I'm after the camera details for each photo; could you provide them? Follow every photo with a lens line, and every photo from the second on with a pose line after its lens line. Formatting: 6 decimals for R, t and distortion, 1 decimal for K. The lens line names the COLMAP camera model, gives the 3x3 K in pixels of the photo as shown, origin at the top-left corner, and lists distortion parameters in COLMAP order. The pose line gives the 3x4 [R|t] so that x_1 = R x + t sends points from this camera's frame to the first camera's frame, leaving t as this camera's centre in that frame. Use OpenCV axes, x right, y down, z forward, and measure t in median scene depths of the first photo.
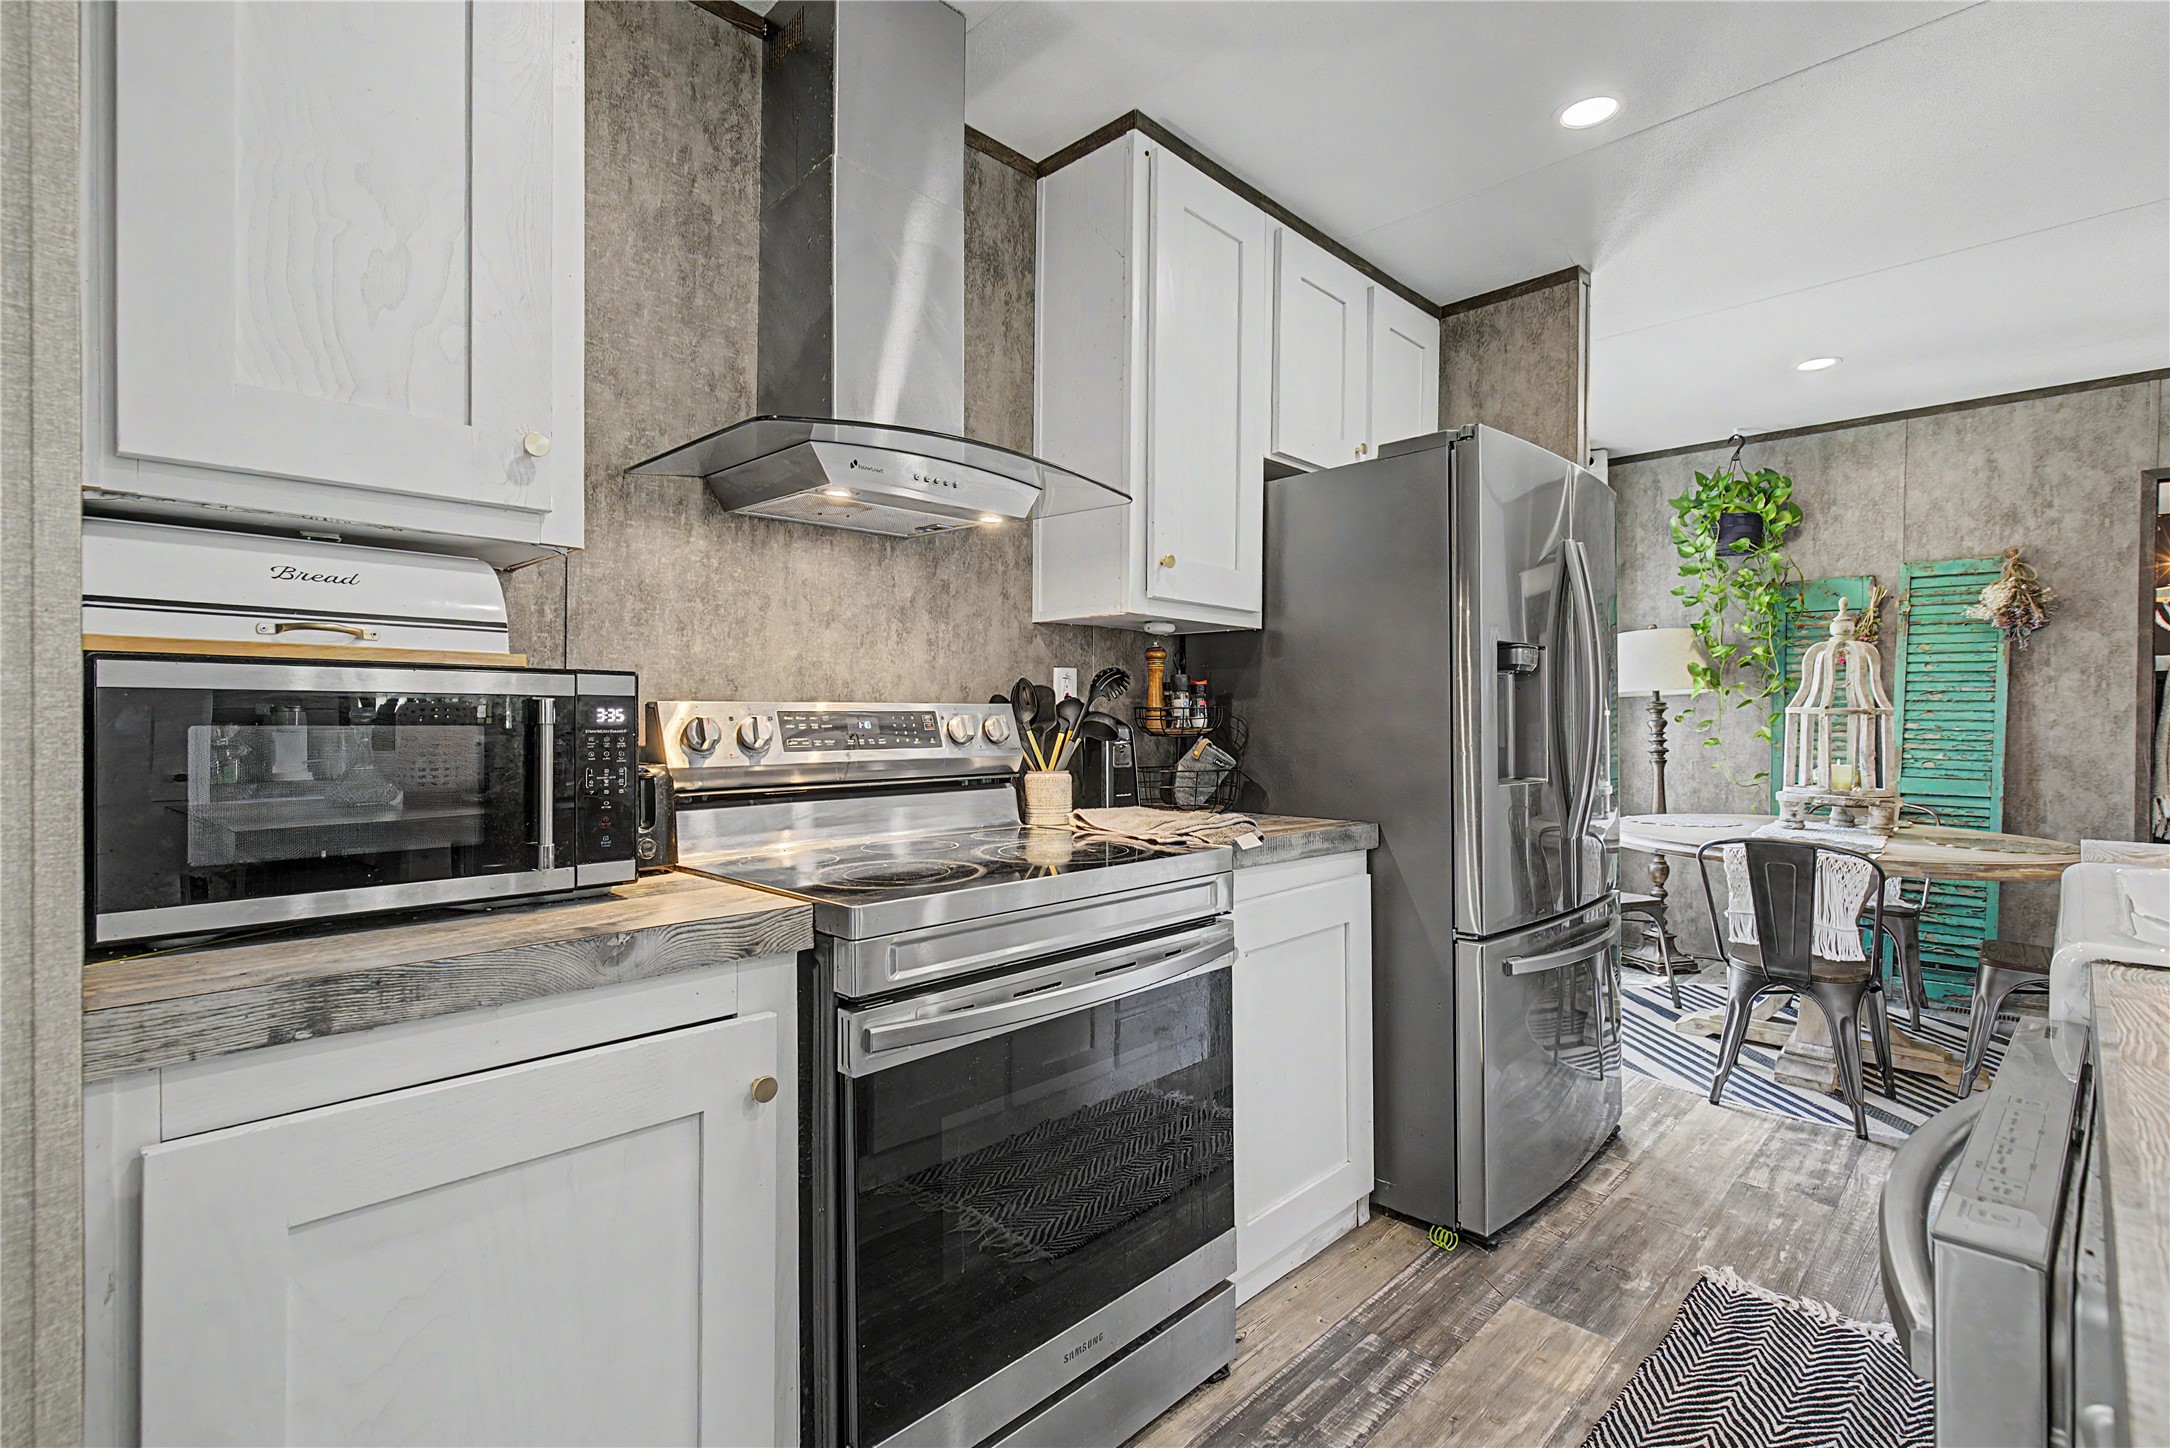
lens RADIAL K [[1001.8, 0, 1085.0], [0, 1001.8, 724.0], [0, 0, 1]] dist [-0.002172, 0.000407]
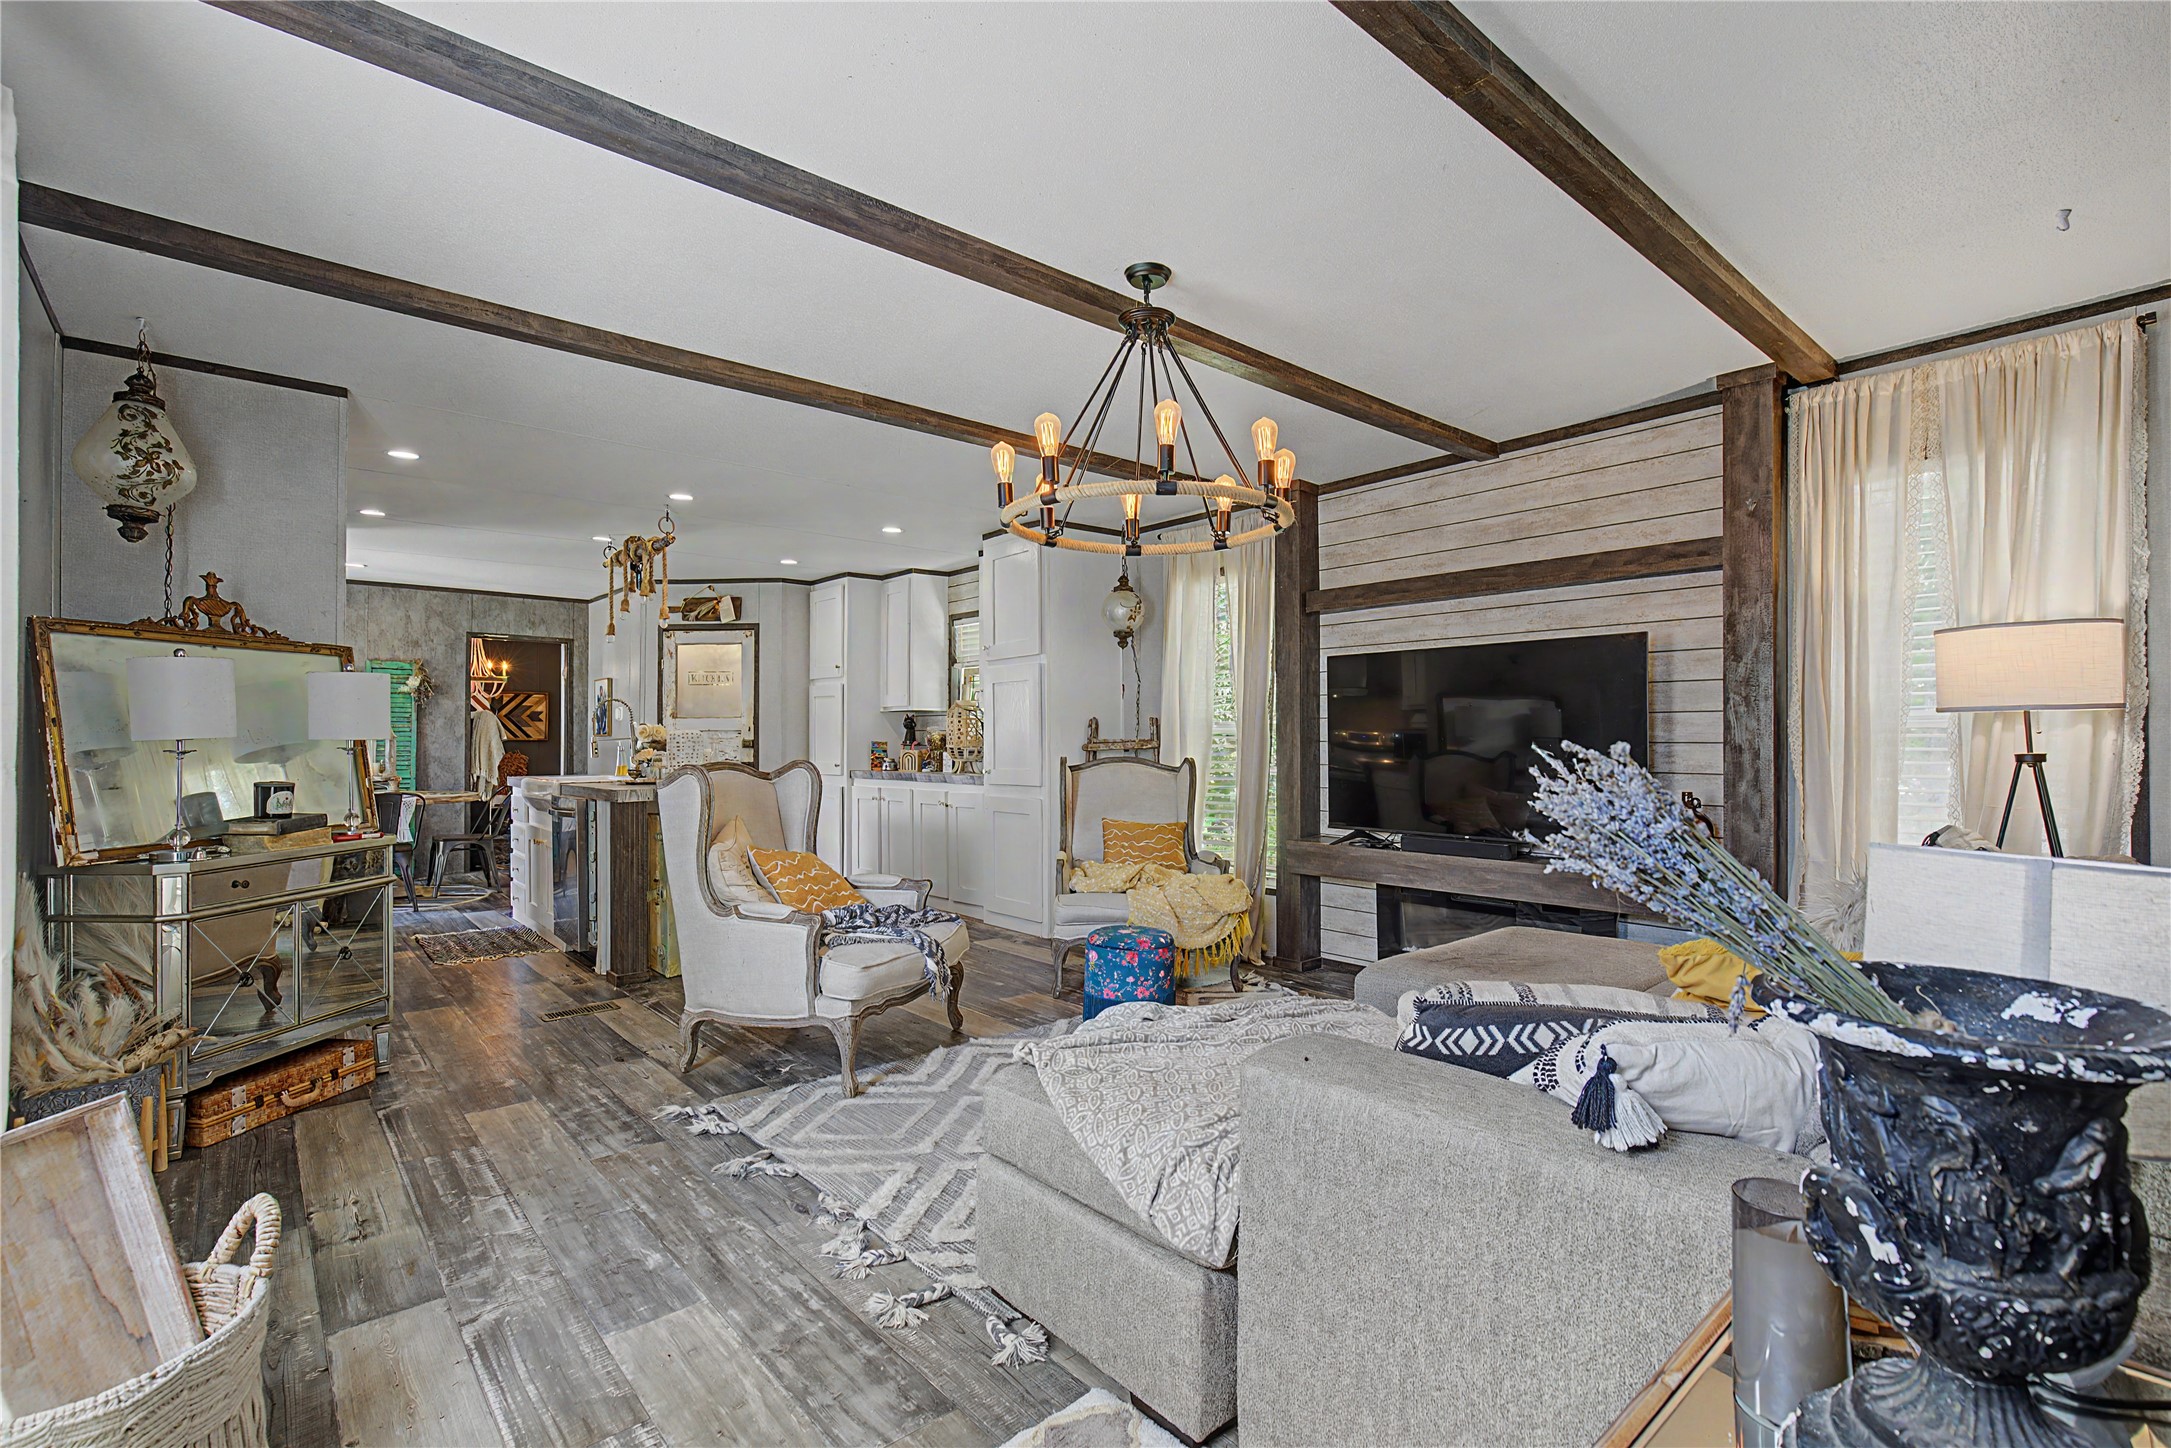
lens RADIAL K [[989.2, 0, 1083.4], [0, 989.2, 730.3], [0, 0, 1]] dist [-0.002246, -0.000404]
pose [[0.090125, 0.002383, 0.995928, -1.654753], [0.010707, 0.999937, -0.003362, -0.005720], [-0.995873, 0.010966, 0.090093, -0.945968]]
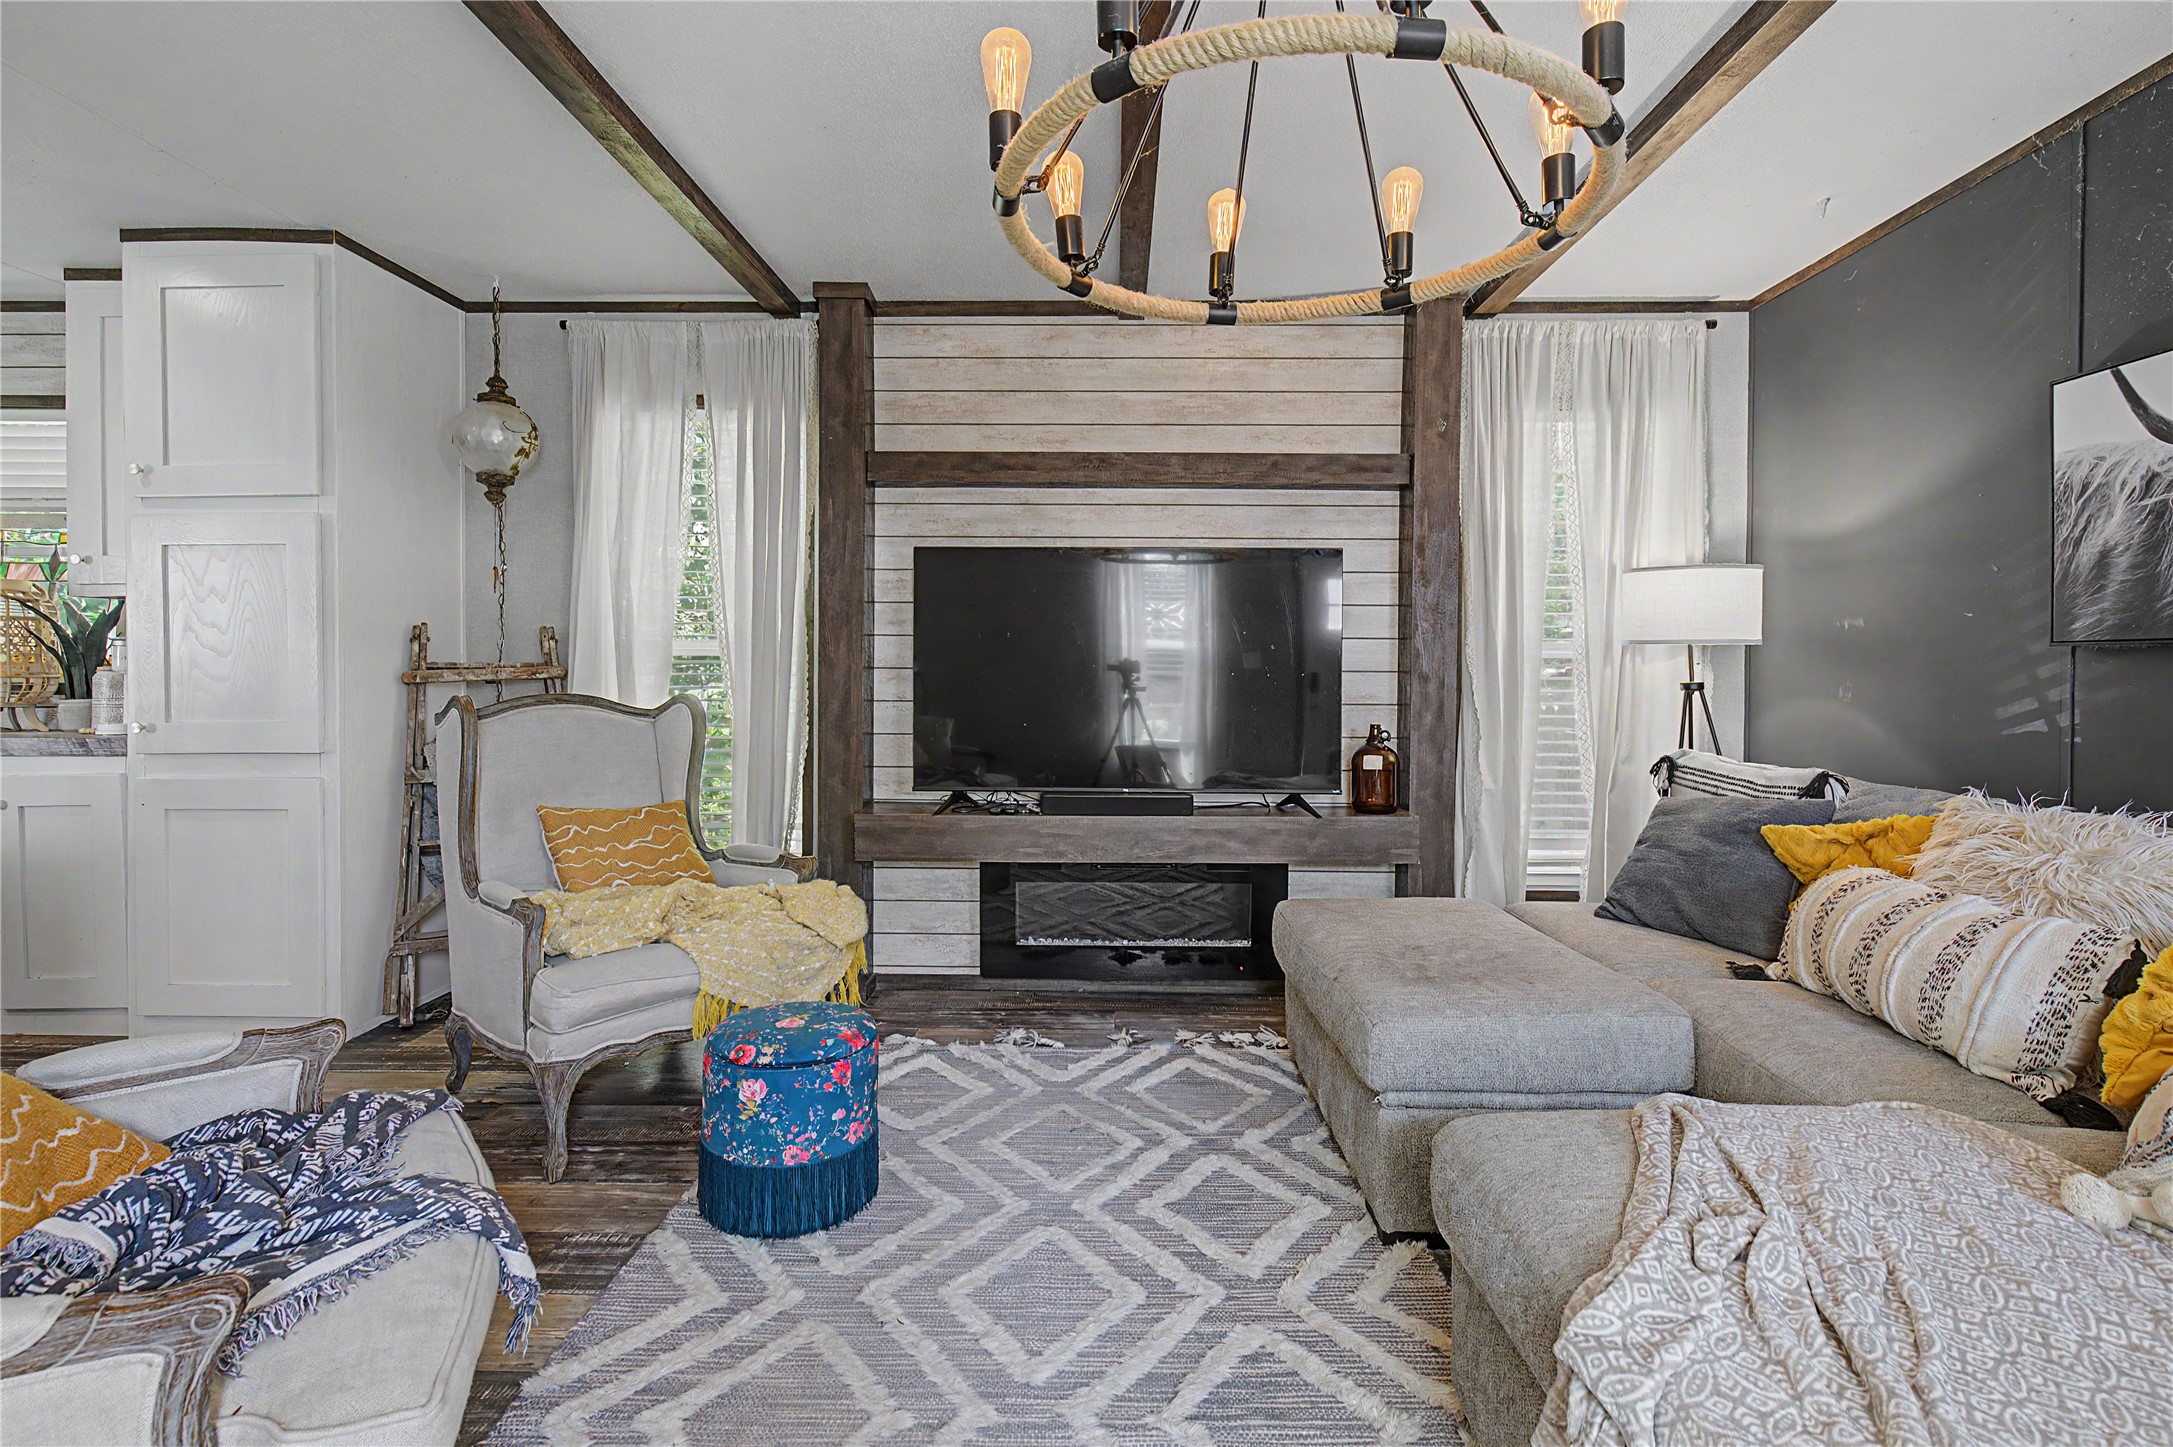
lens RADIAL K [[1032.8, 0, 1104.9], [0, 1032.8, 672.4], [0, 0, 1]] dist [-0.001266, 0.000226]
pose [[-0.690202, -0.013872, 0.723484, -0.926114], [-0.002092, 0.999850, 0.017176, -0.004861], [-0.723614, 0.010341, -0.690128, -0.477592]]
